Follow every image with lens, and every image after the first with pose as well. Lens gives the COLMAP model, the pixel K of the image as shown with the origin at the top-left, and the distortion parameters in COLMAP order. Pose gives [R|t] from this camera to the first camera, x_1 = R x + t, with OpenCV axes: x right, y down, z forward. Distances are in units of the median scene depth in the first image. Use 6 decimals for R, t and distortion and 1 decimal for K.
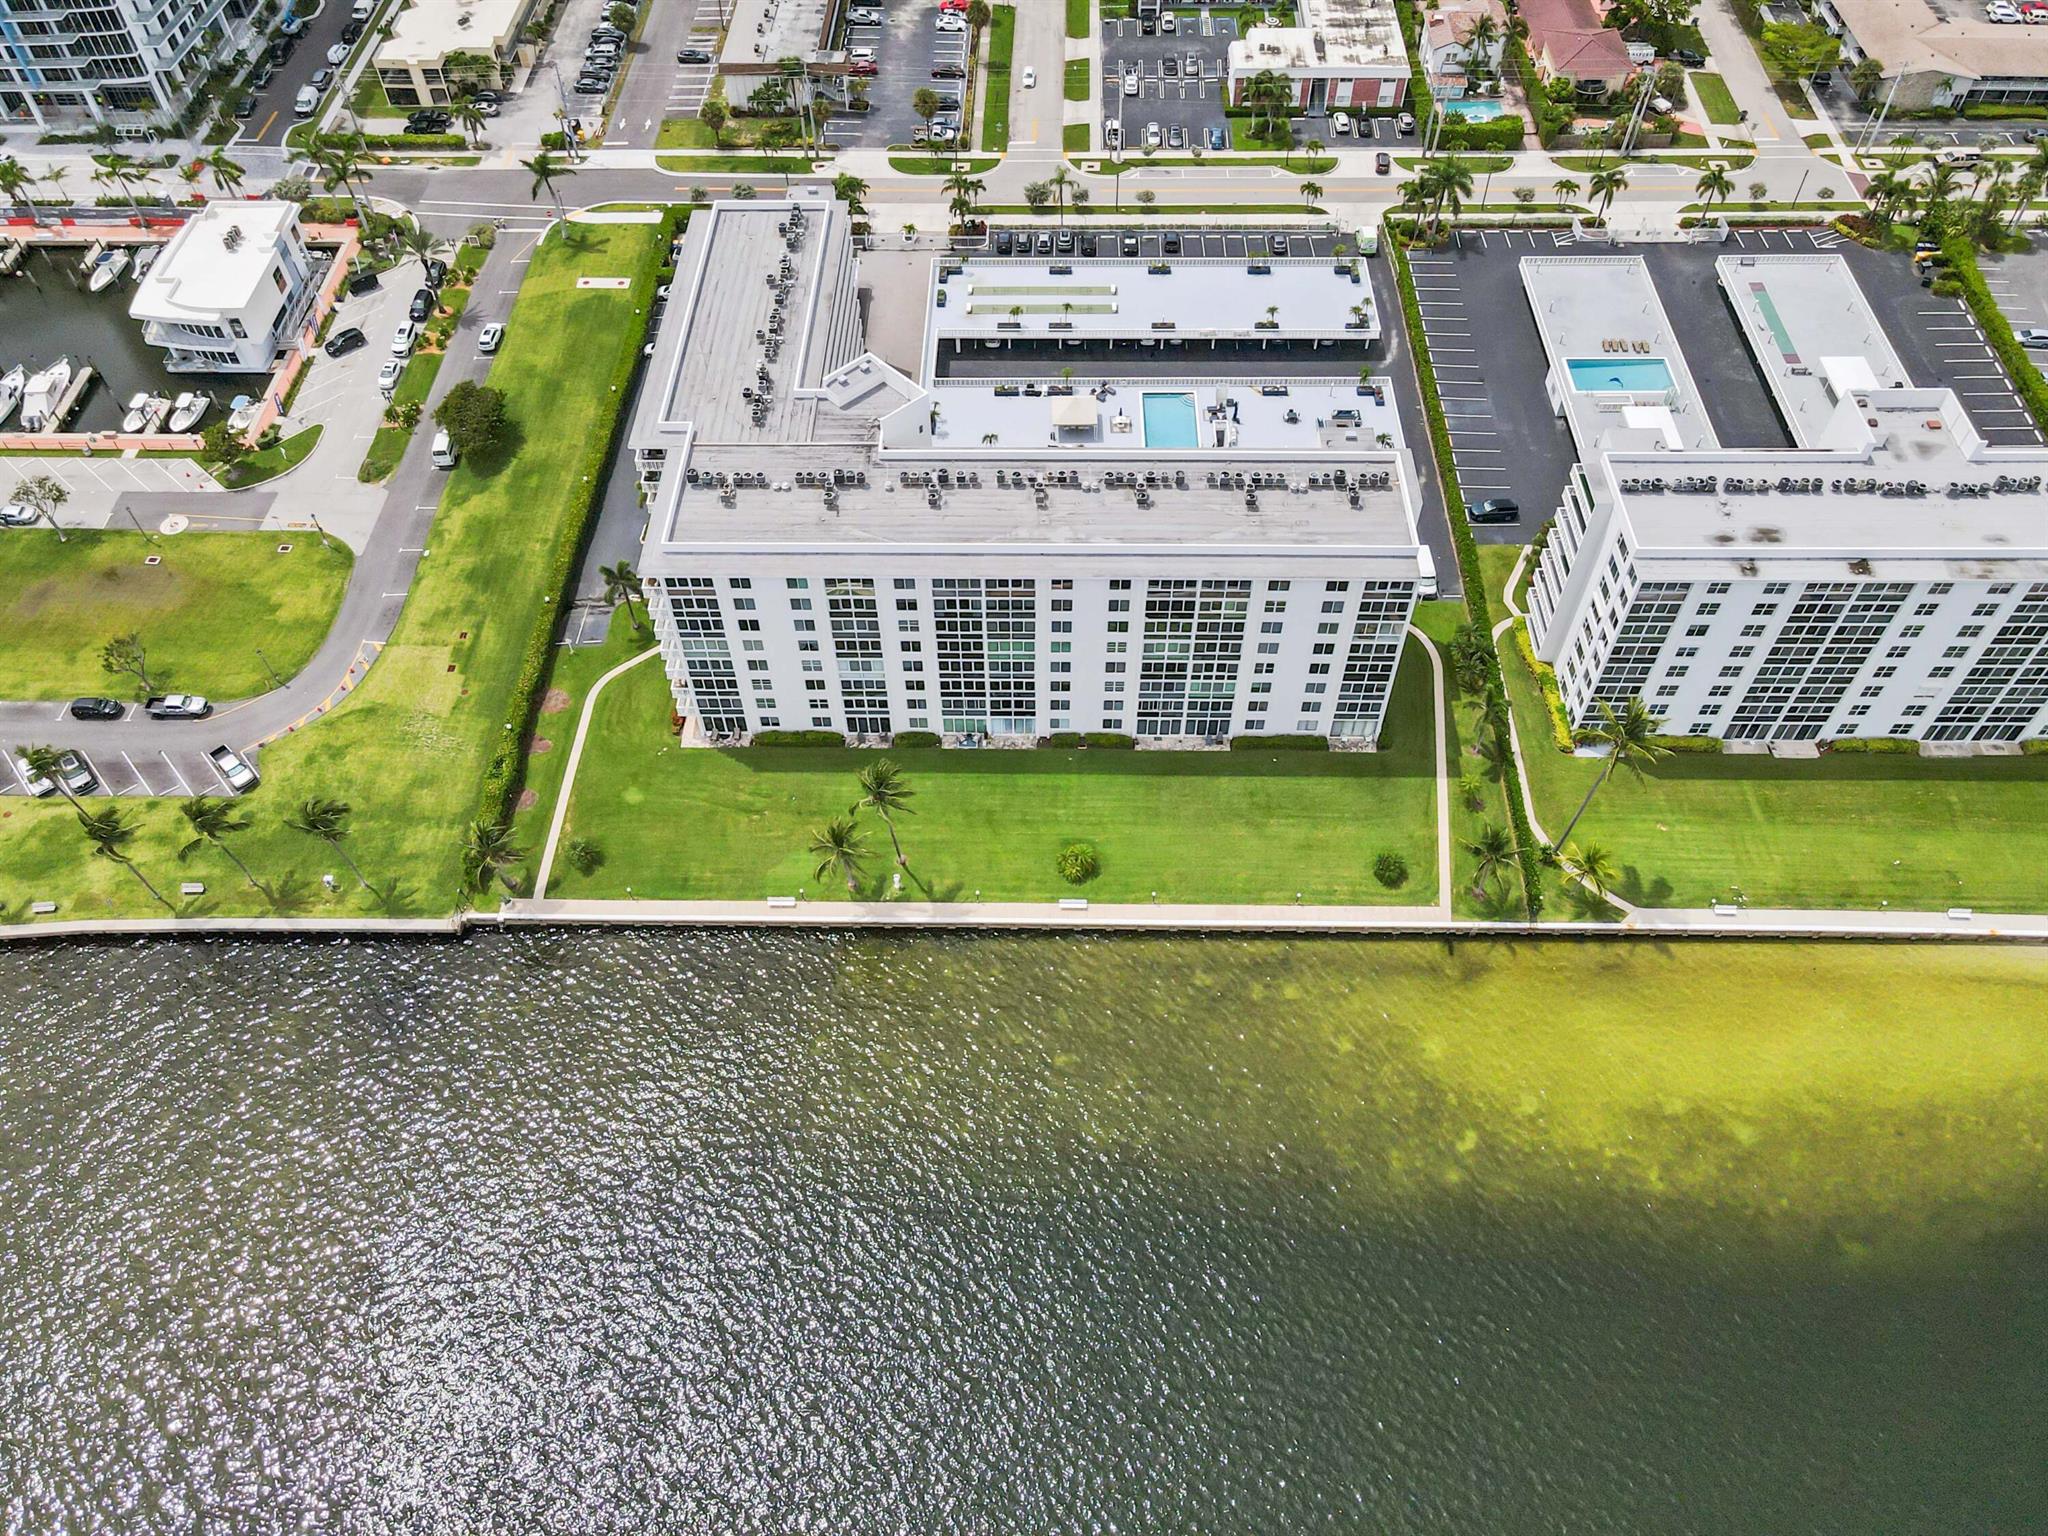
lens RADIAL K [[1527.9, 0, 1005.4], [0, 1527.9, 761.7], [0, 0, 1]] dist [-0.011991, 0.042962]
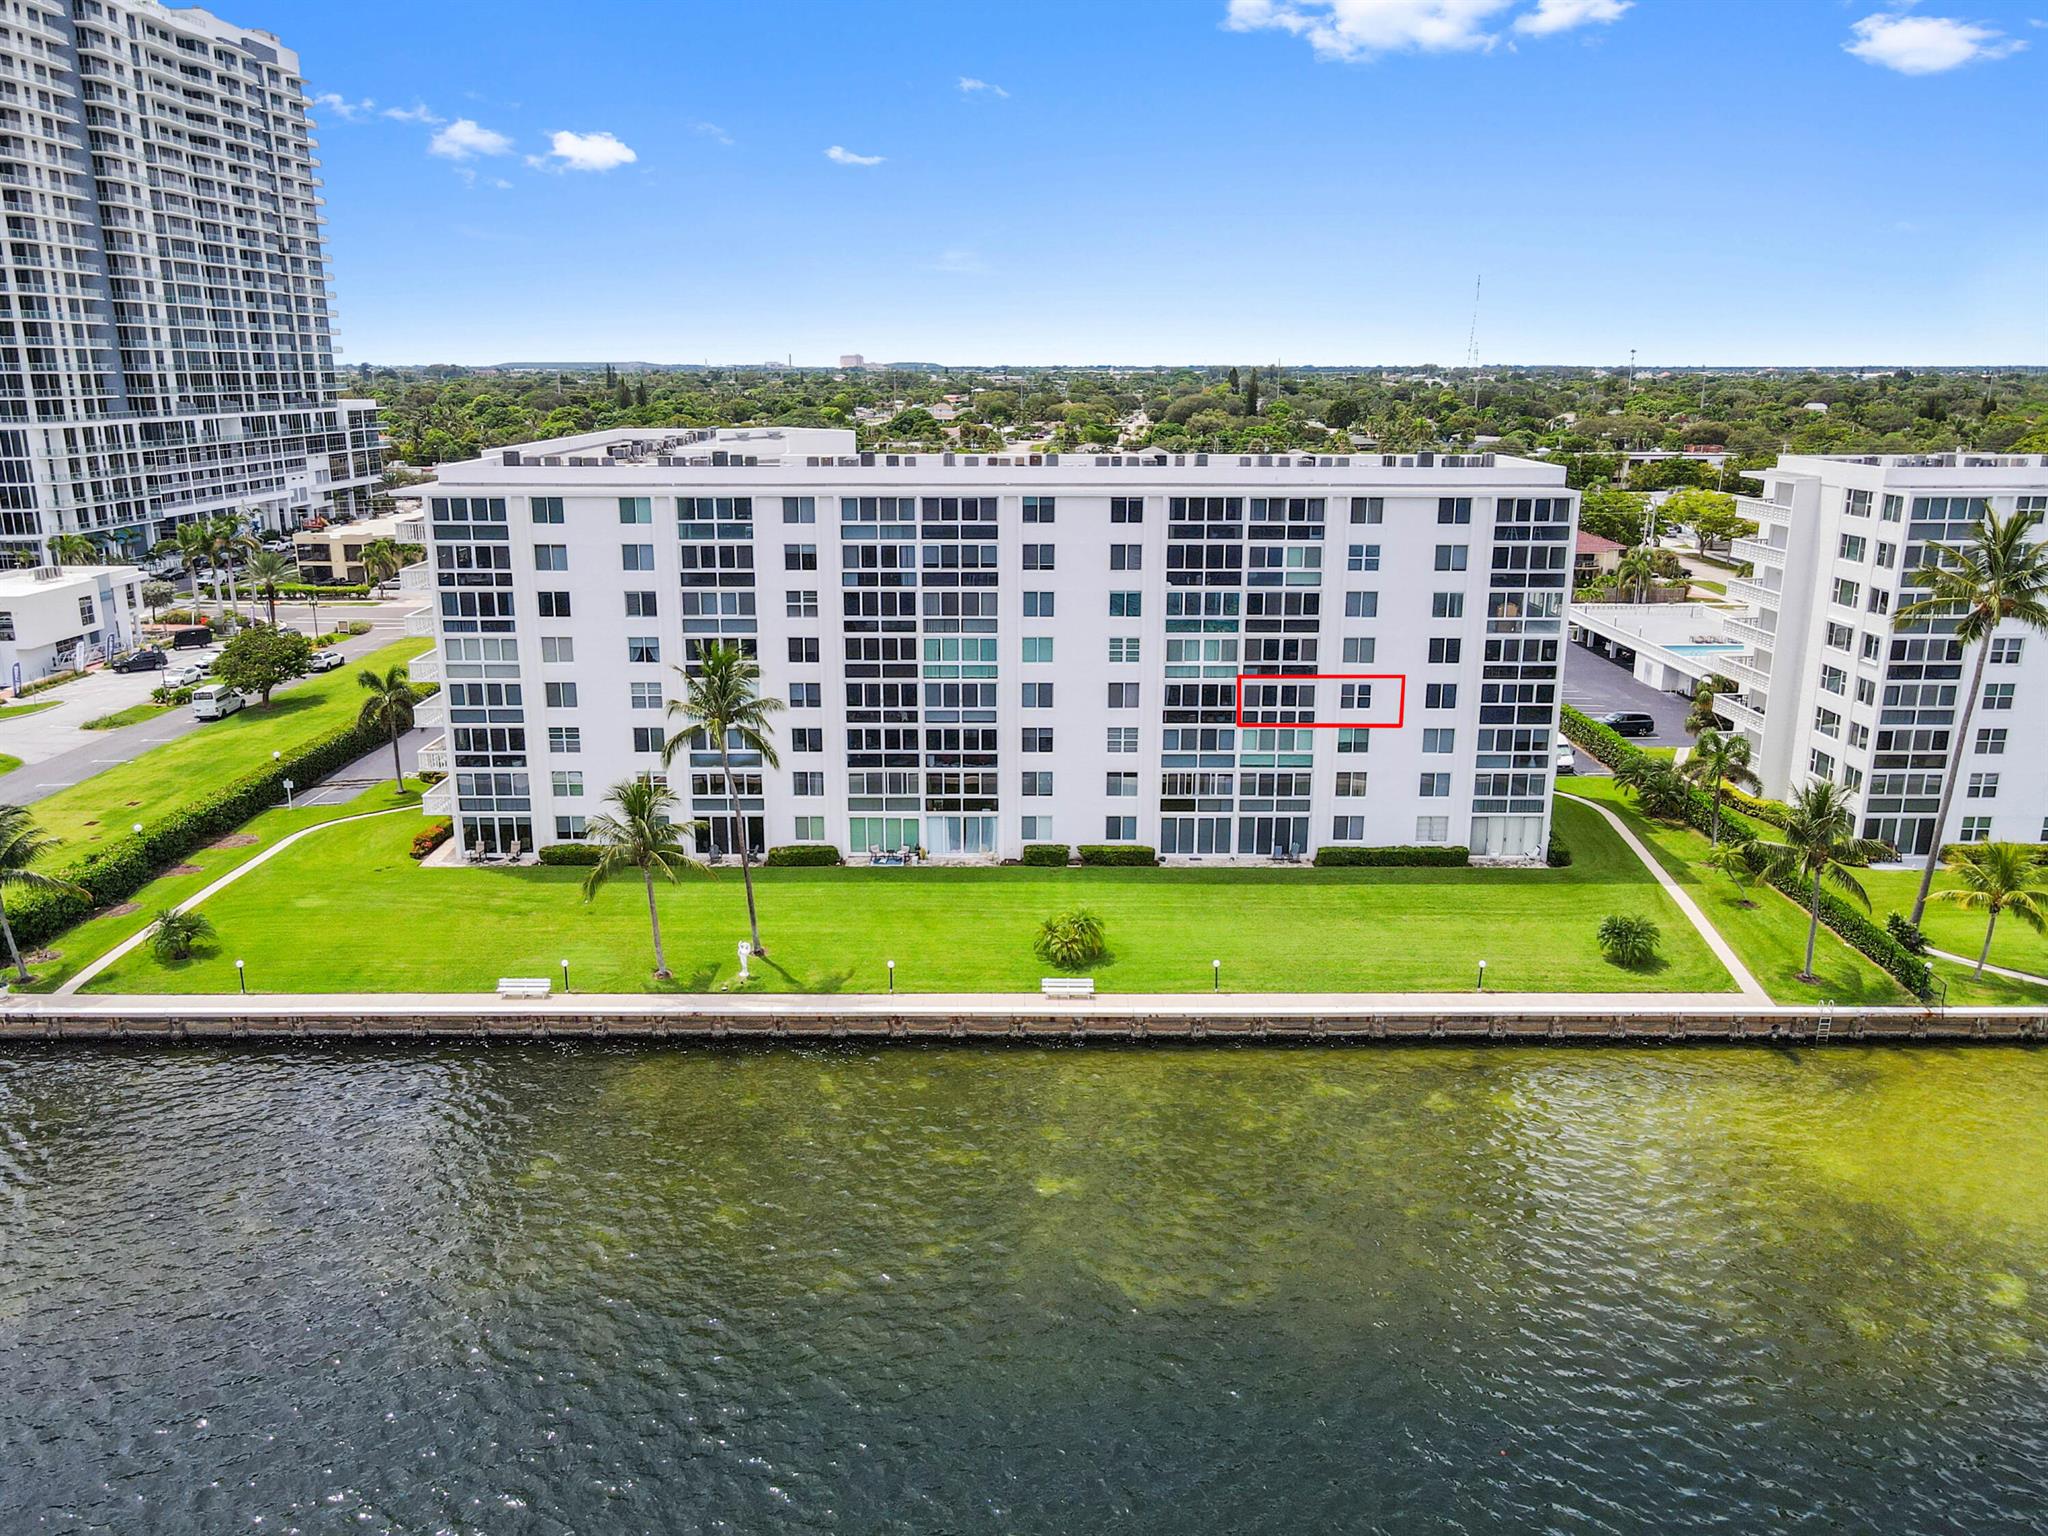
lens RADIAL K [[1527.9, 0, 1012.6], [0, 1527.9, 759.4], [0, 0, 1]] dist [-0.011991, 0.042962]
pose [[0.999587, 0.013148, 0.025566, 0.009780], [0.005234, 0.791180, -0.611561, 0.349186], [-0.028268, 0.611442, 0.790784, 0.512518]]
